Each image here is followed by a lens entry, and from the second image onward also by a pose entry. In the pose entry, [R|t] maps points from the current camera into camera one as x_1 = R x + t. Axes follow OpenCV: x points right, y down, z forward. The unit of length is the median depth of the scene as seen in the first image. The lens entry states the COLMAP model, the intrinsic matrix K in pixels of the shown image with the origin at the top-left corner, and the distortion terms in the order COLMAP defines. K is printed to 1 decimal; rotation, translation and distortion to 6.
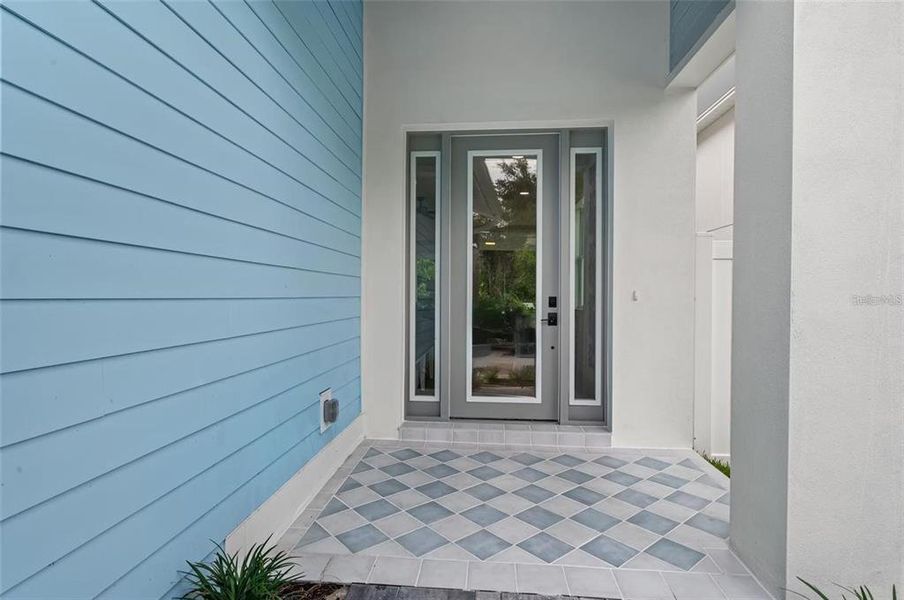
lens RADIAL K [[362.2, 0, 452.0], [0, 362.2, 300.0], [0, 0, 1]] dist [0.000861, -0.000004]
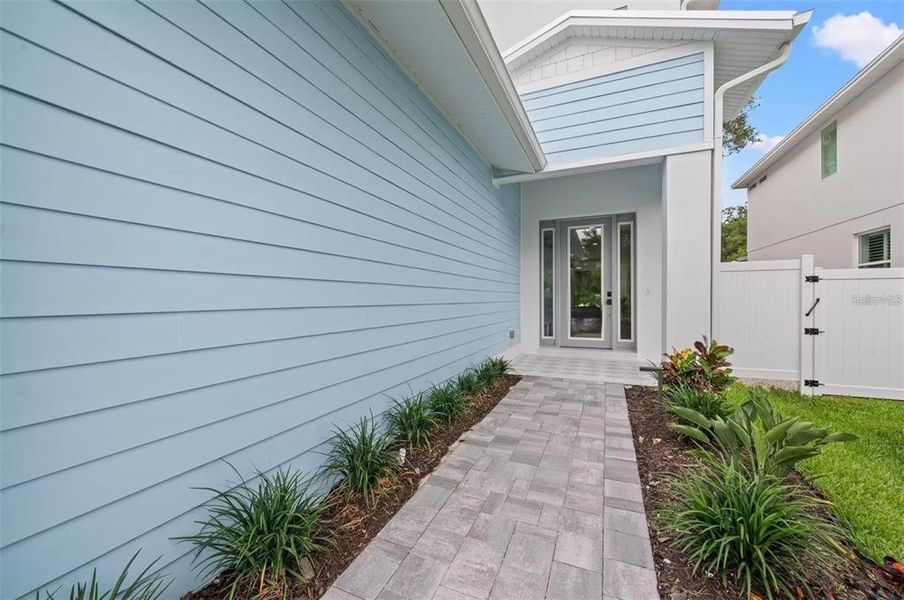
lens RADIAL K [[362.2, 0, 452.0], [0, 362.2, 300.0], [0, 0, 1]] dist [0.000861, -0.000004]
pose [[0.943873, -0.007039, -0.330234, 0.105017], [0.003030, 0.999915, -0.012651, 0.065140], [0.330295, 0.010940, 0.943814, -1.331788]]
